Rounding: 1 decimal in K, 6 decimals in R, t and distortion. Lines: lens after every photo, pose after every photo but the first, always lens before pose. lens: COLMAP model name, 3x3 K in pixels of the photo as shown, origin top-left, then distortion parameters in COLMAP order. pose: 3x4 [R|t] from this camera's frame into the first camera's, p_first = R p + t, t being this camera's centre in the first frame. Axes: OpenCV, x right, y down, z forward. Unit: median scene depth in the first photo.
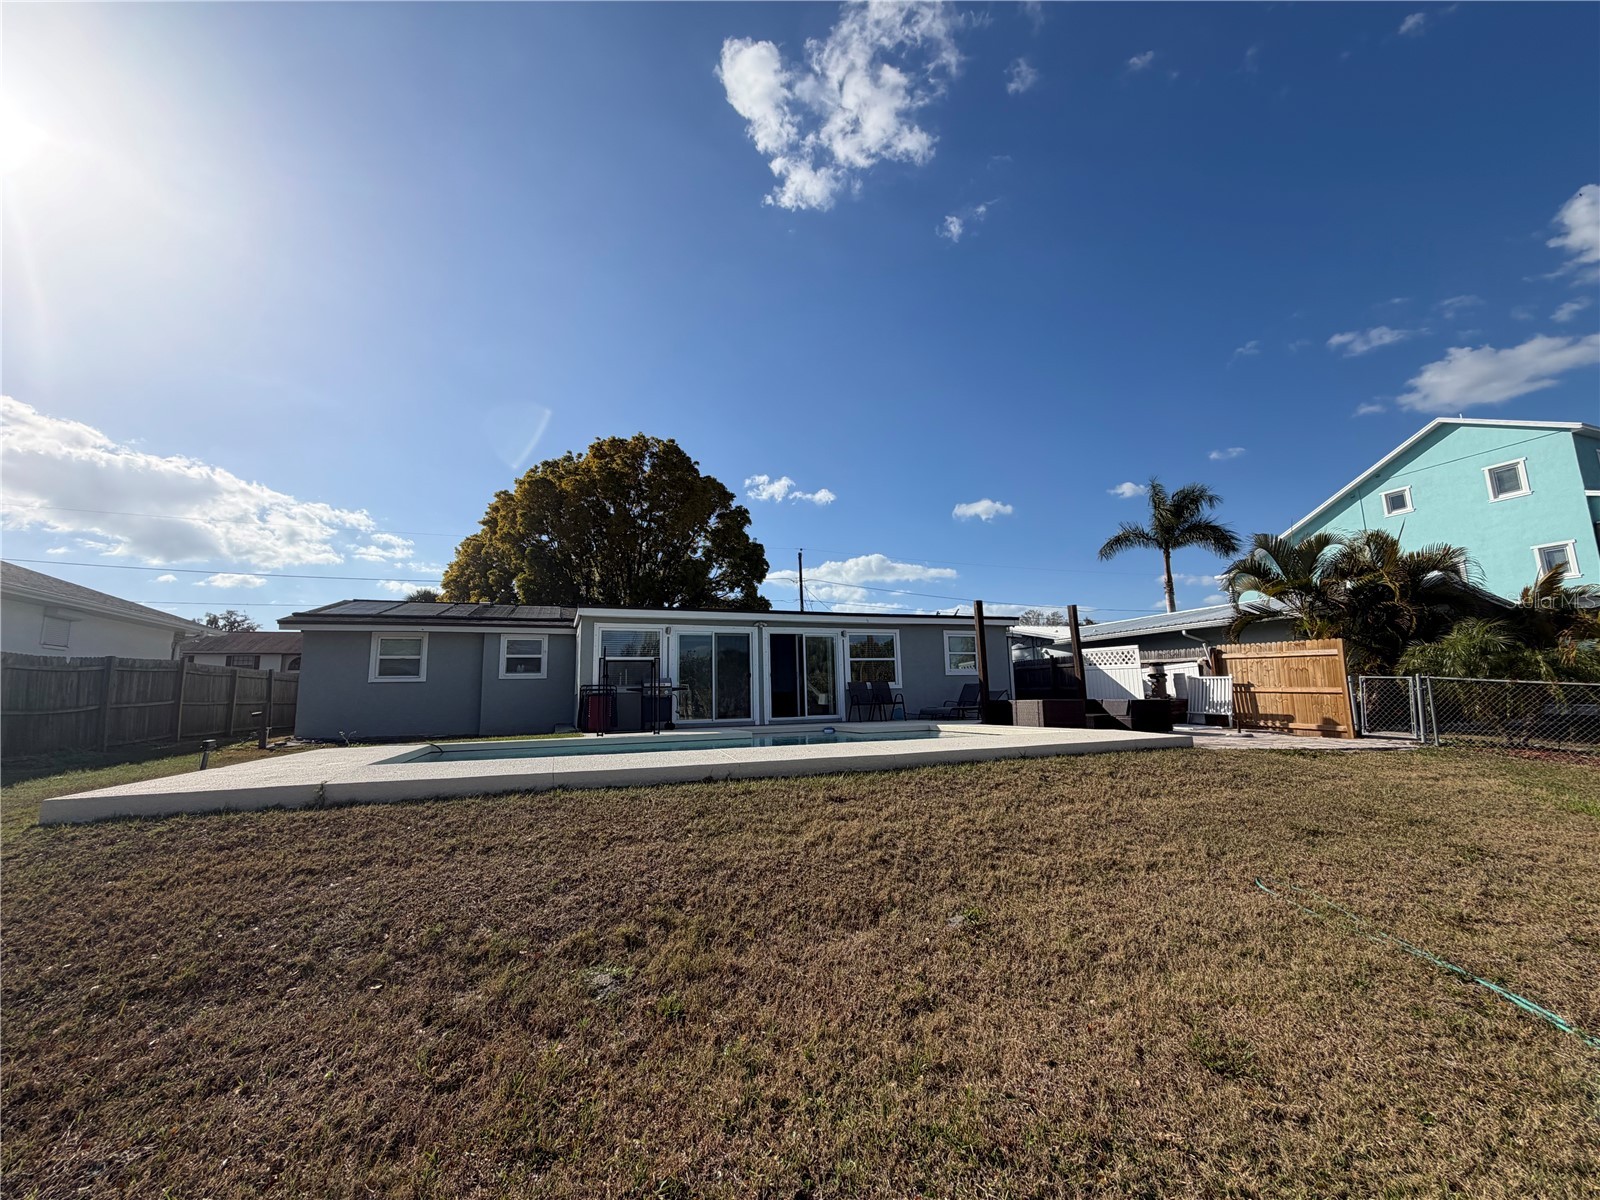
lens RADIAL K [[635.0, 0, 805.2], [0, 635.0, 601.4], [0, 0, 1]] dist [-0.001940, 0.001021]
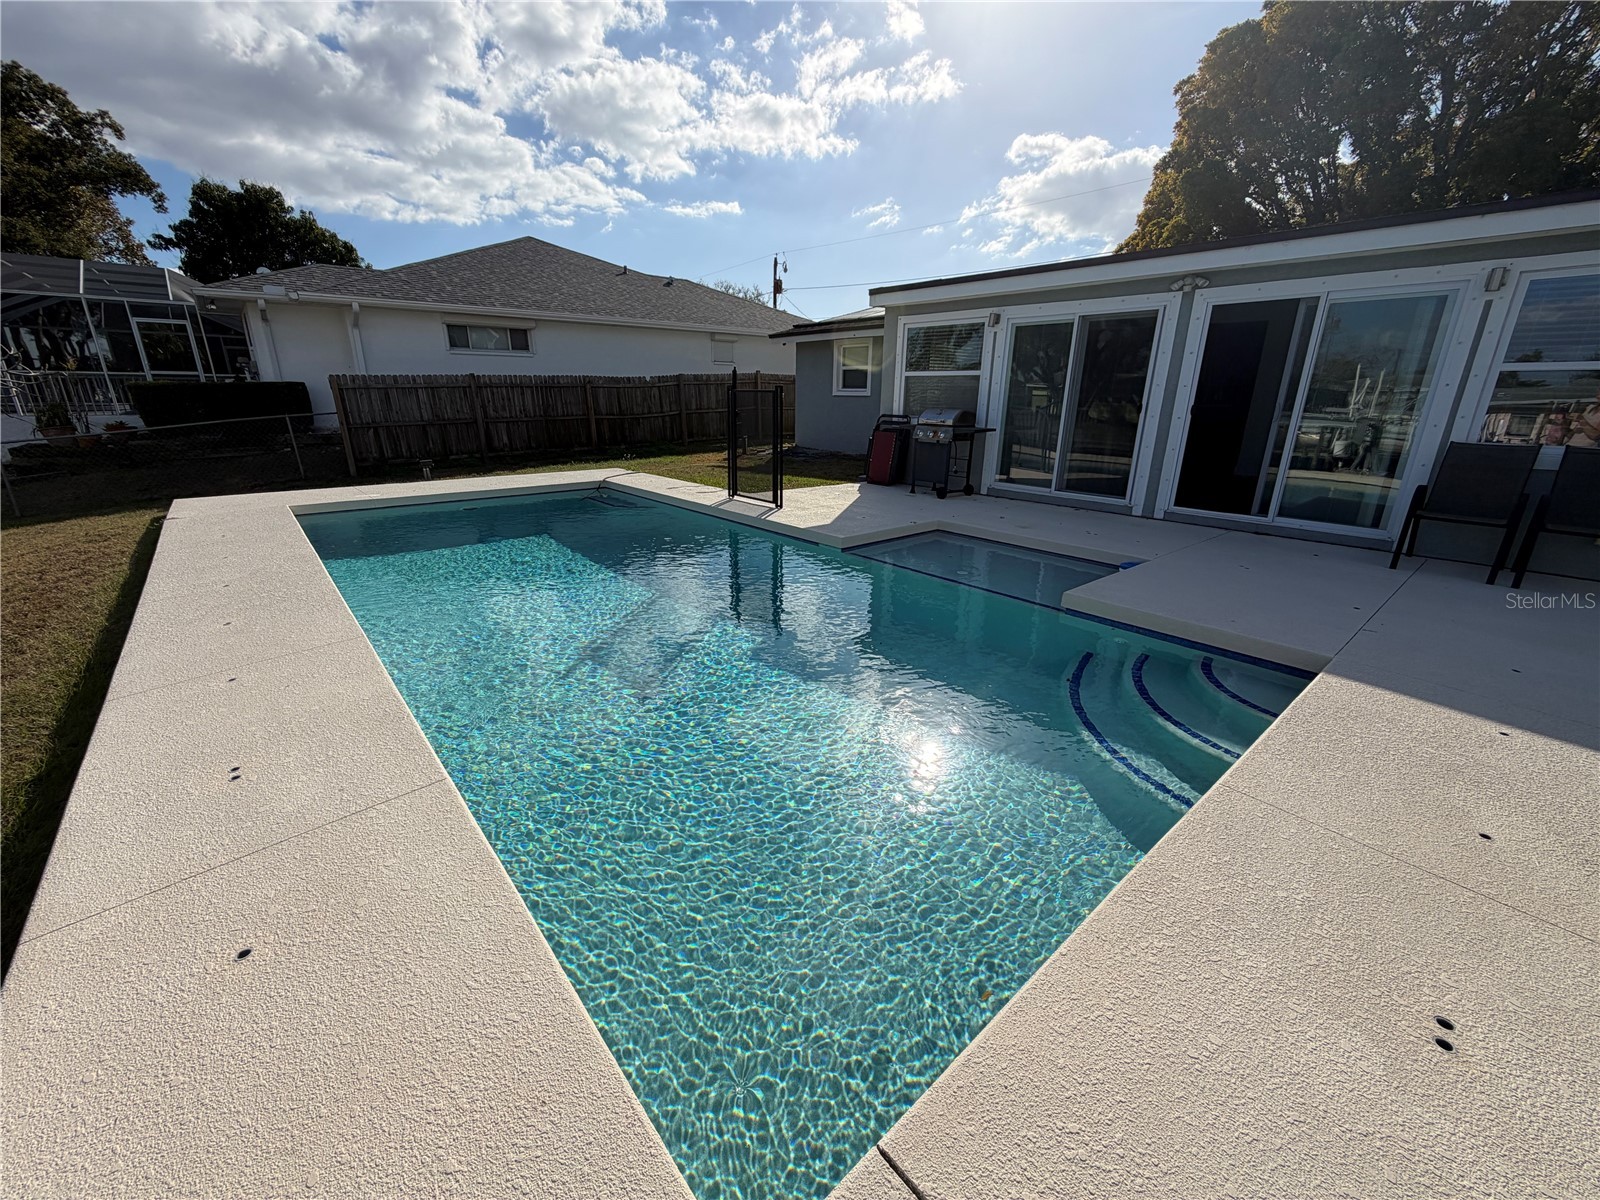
lens RADIAL K [[635.0, 0, 811.8], [0, 635.0, 587.7], [0, 0, 1]] dist [-0.001940, 0.001021]
pose [[0.330987, 0.307331, -0.892185, 0.230591], [0.126521, 0.922487, 0.364707, 0.030636], [0.935115, -0.233594, 0.266448, 0.502379]]
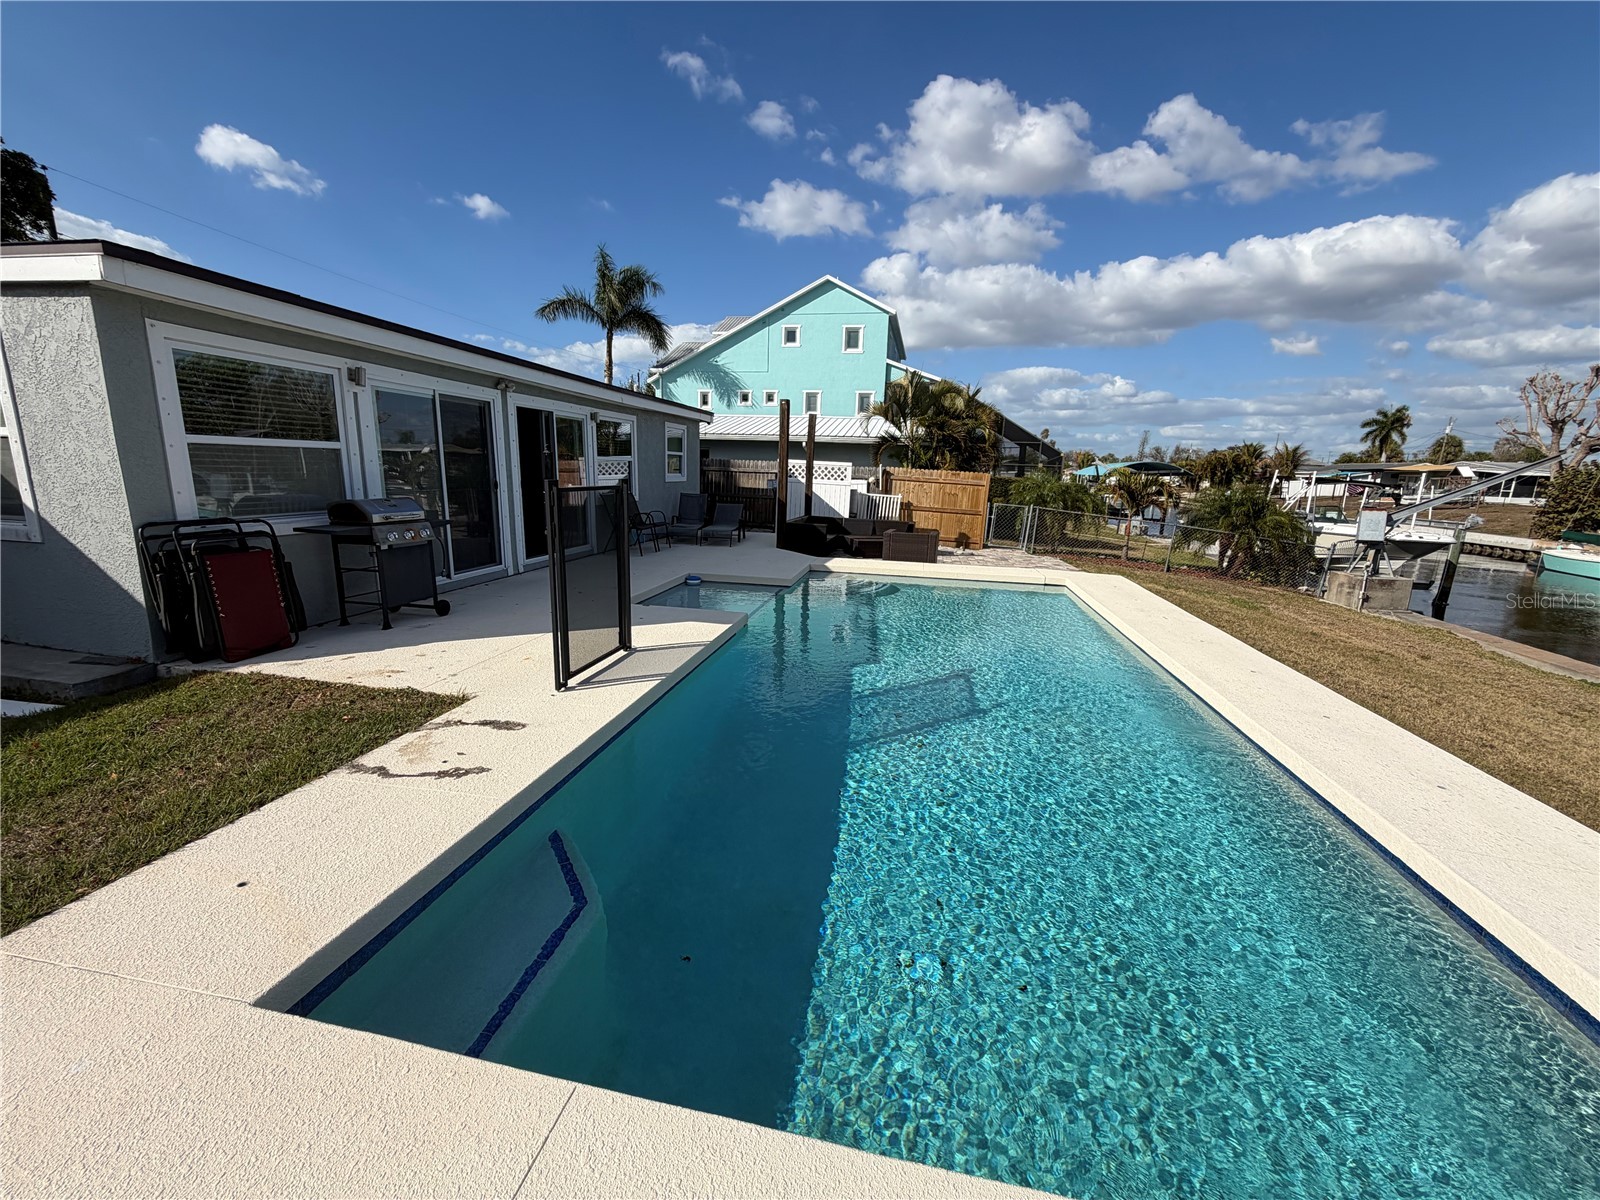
lens RADIAL K [[635.0, 0, 802.2], [0, 635.0, 612.2], [0, 0, 1]] dist [-0.001940, 0.001021]
pose [[0.543866, -0.145376, 0.826484, -0.320939], [-0.166740, 0.946522, 0.276213, 0.022851], [-0.822440, -0.288031, 0.490541, 0.404960]]
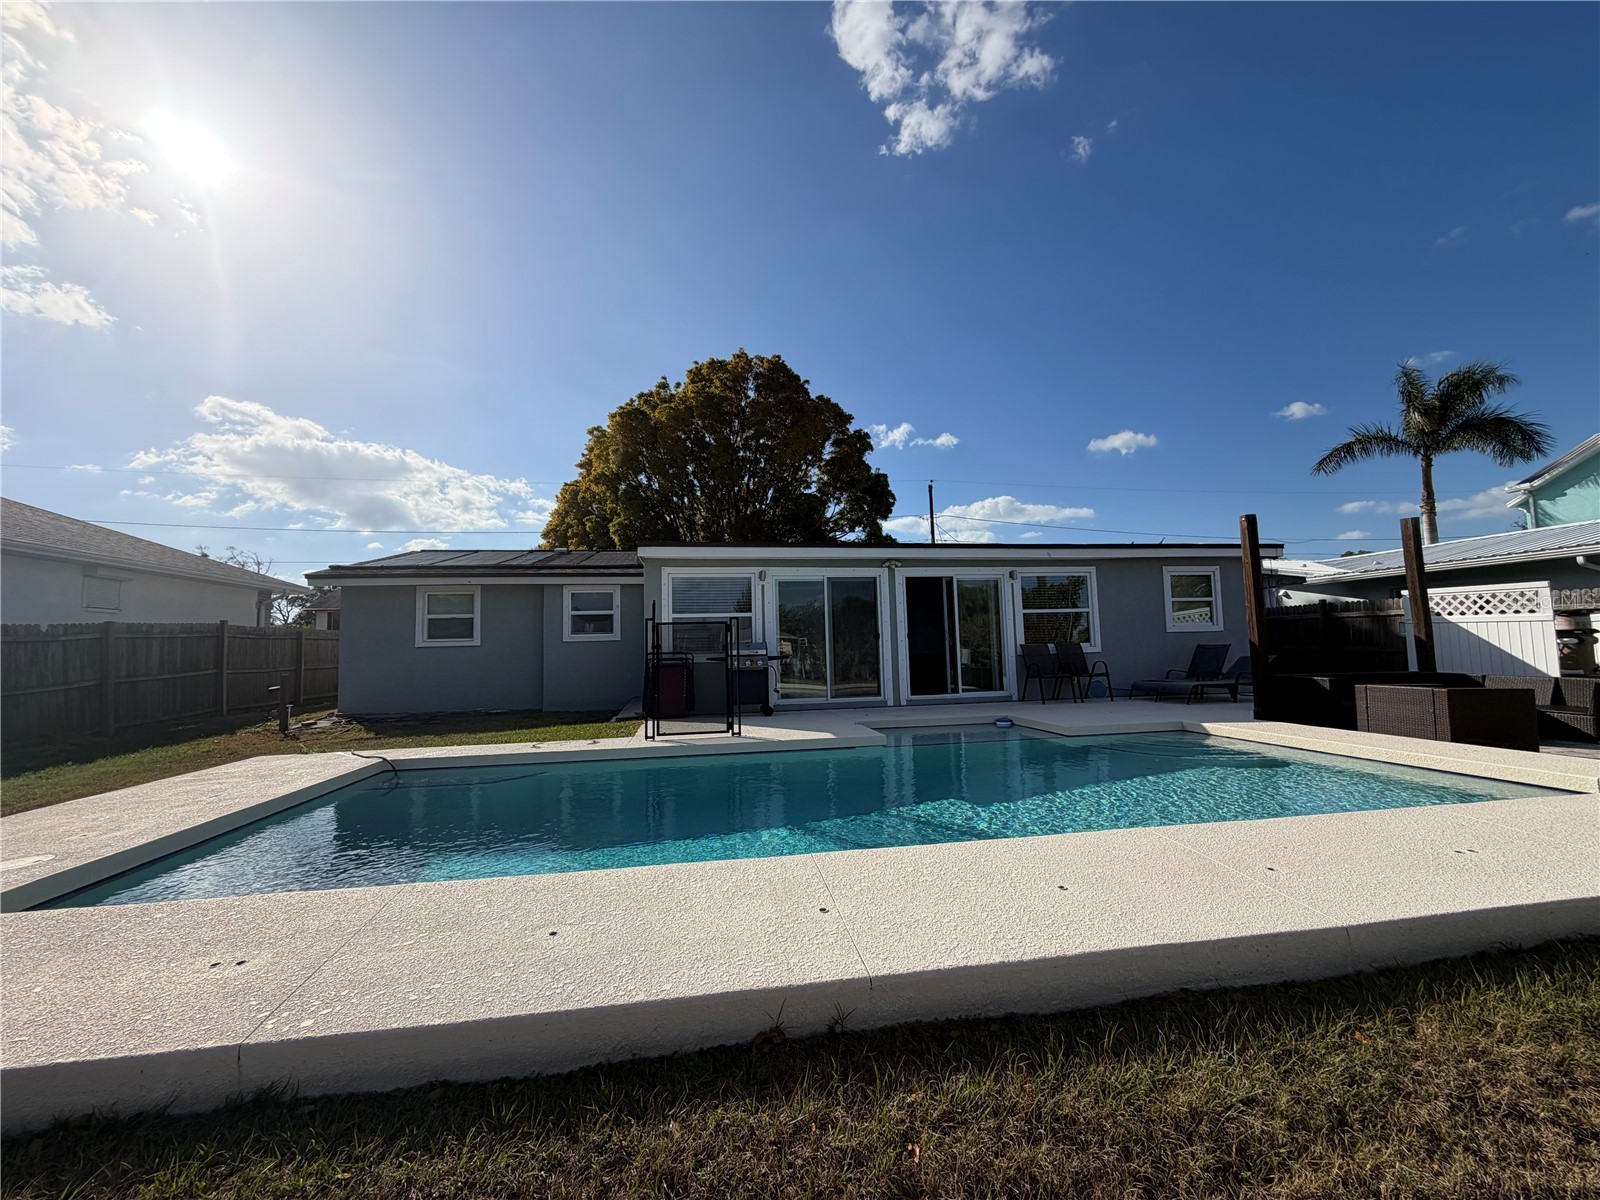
lens RADIAL K [[635.0, 0, 794.3], [0, 635.0, 599.1], [0, 0, 1]] dist [-0.001940, 0.001021]
pose [[0.977751, -0.017108, -0.209071, -0.024414], [0.033306, 0.996687, 0.074201, 0.015868], [0.207109, -0.079513, 0.975081, 0.238672]]
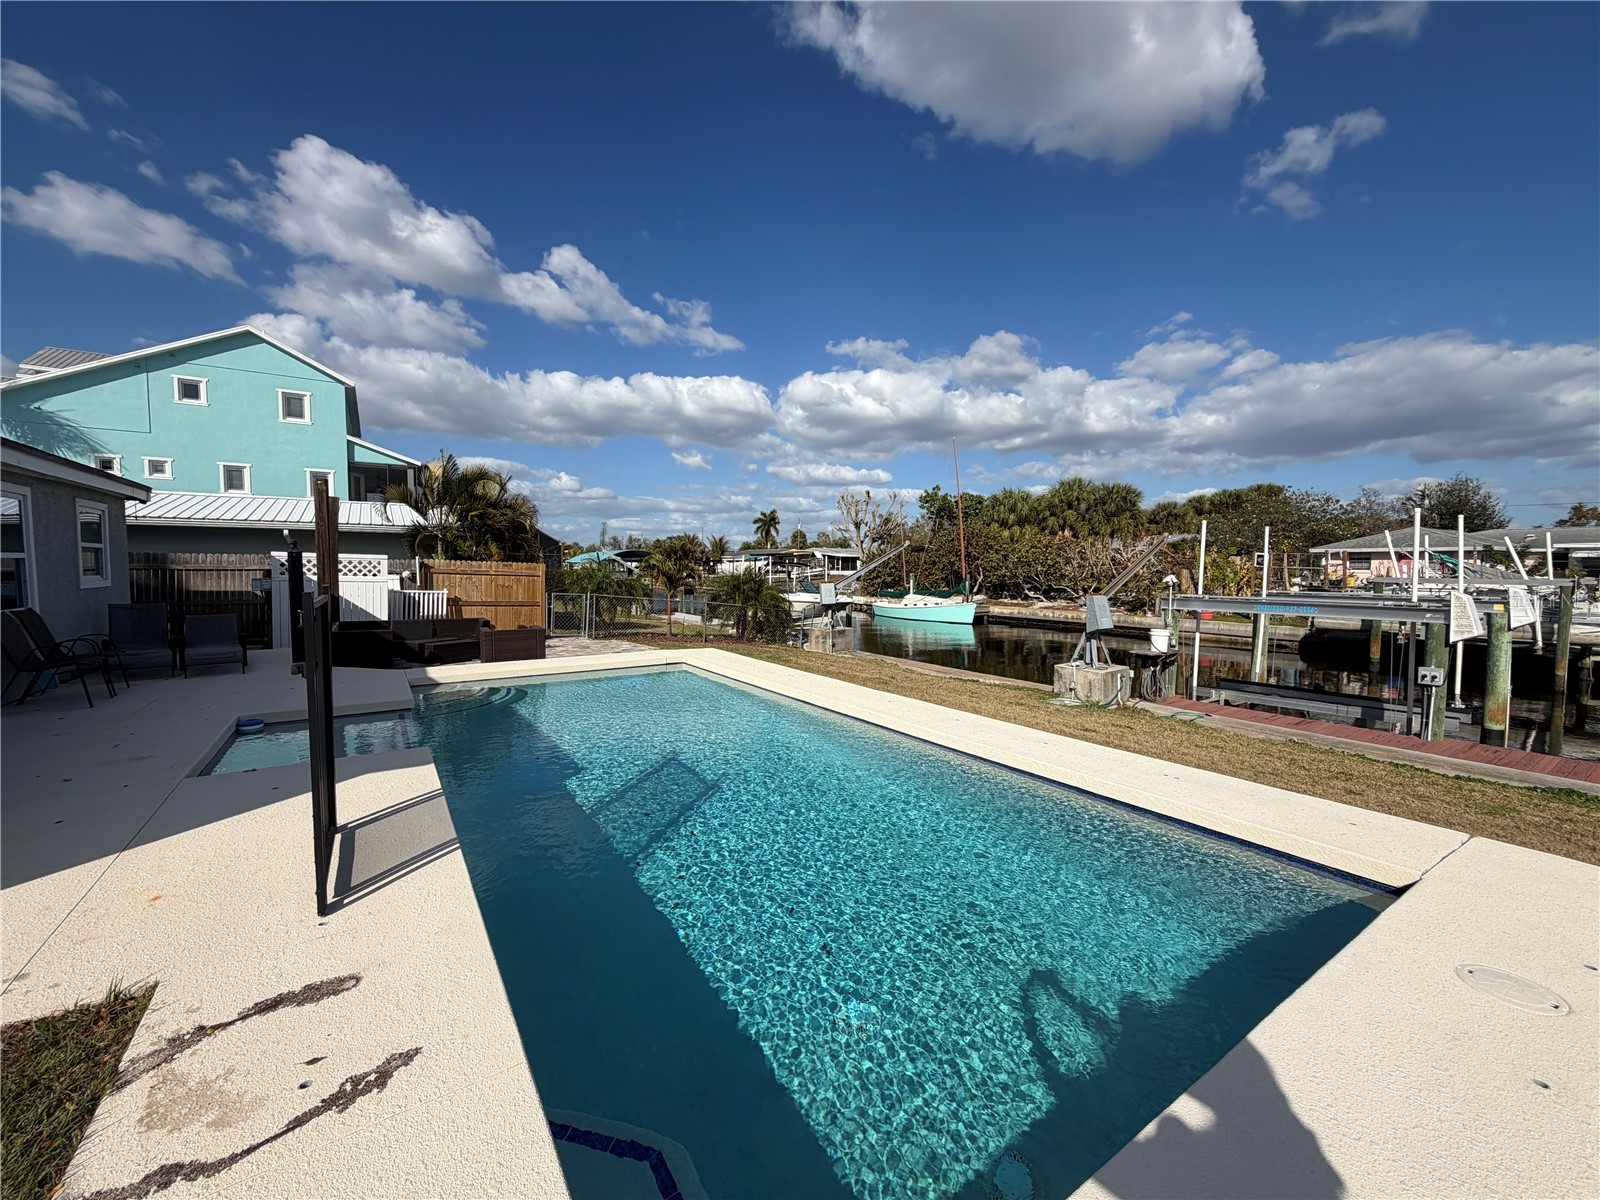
lens RADIAL K [[635.0, 0, 790.7], [0, 635.0, 610.8], [0, 0, 1]] dist [-0.001940, 0.001021]
pose [[-0.204440, -0.045967, 0.977799, -0.346964], [-0.145925, 0.989166, 0.015991, 0.041085], [-0.967941, -0.139416, -0.208932, 0.523656]]
